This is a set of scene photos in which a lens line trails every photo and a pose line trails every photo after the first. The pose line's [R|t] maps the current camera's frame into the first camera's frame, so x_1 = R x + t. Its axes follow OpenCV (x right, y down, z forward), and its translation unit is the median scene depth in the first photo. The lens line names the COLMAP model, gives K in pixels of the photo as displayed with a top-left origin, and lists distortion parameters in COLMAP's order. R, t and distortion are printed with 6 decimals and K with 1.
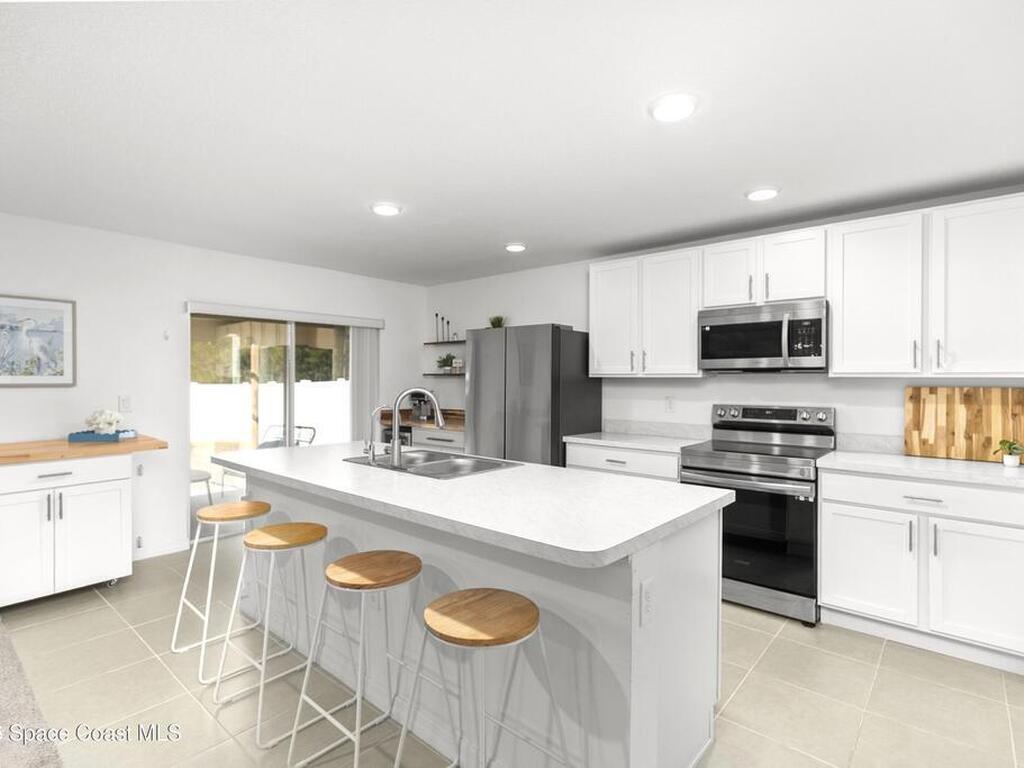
lens RADIAL K [[519.5, 0, 512.0], [0, 519.5, 384.0], [0, 0, 1]] dist [0.003202, -0.000689]
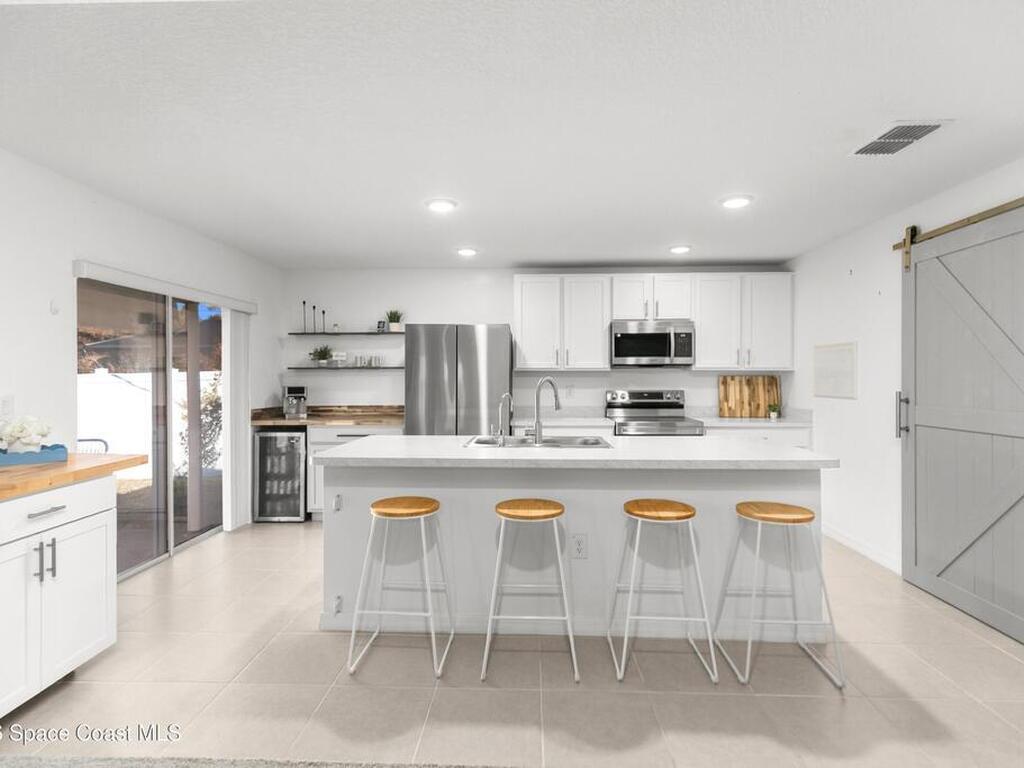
lens RADIAL K [[519.5, 0, 512.0], [0, 519.5, 384.0], [0, 0, 1]] dist [0.003202, -0.000689]
pose [[0.784311, -0.011967, 0.620253, -0.748665], [0.008807, 0.999928, 0.008155, 0.009877], [-0.620305, -0.000933, 0.784360, 0.099035]]
